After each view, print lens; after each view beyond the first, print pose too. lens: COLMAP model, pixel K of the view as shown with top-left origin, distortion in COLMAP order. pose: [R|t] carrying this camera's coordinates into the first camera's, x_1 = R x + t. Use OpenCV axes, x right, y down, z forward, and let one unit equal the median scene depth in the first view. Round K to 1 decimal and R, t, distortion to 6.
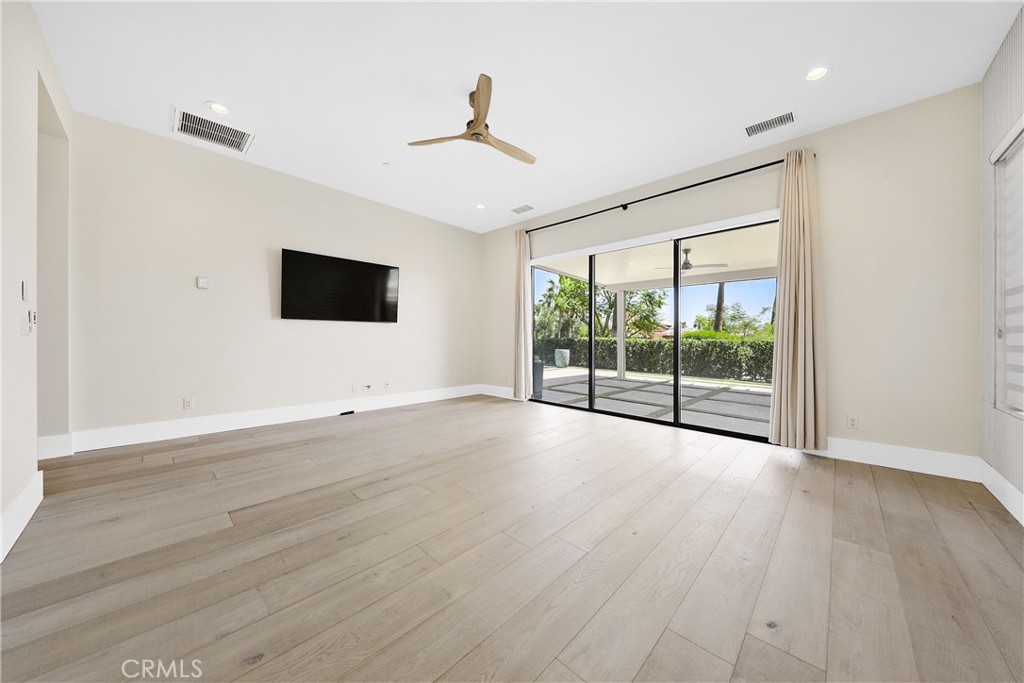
lens RADIAL K [[351.5, 0, 512.0], [0, 351.5, 341.5], [0, 0, 1]] dist [-0.001801, -0.000359]
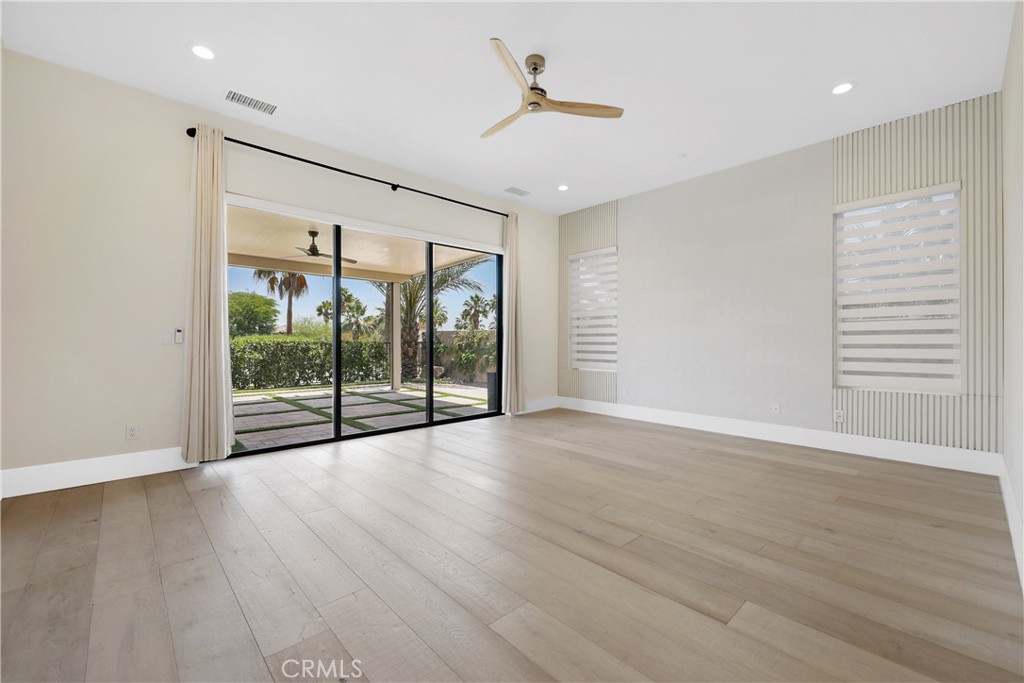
lens RADIAL K [[418.2, 0, 512.0], [0, 418.2, 341.5], [0, 0, 1]] dist [0.016558, 0.000282]
pose [[0.059878, -0.010880, 0.998146, -1.668946], [0.003968, 0.999935, 0.010661, -0.065704], [-0.998198, 0.003323, 0.059917, 1.386280]]
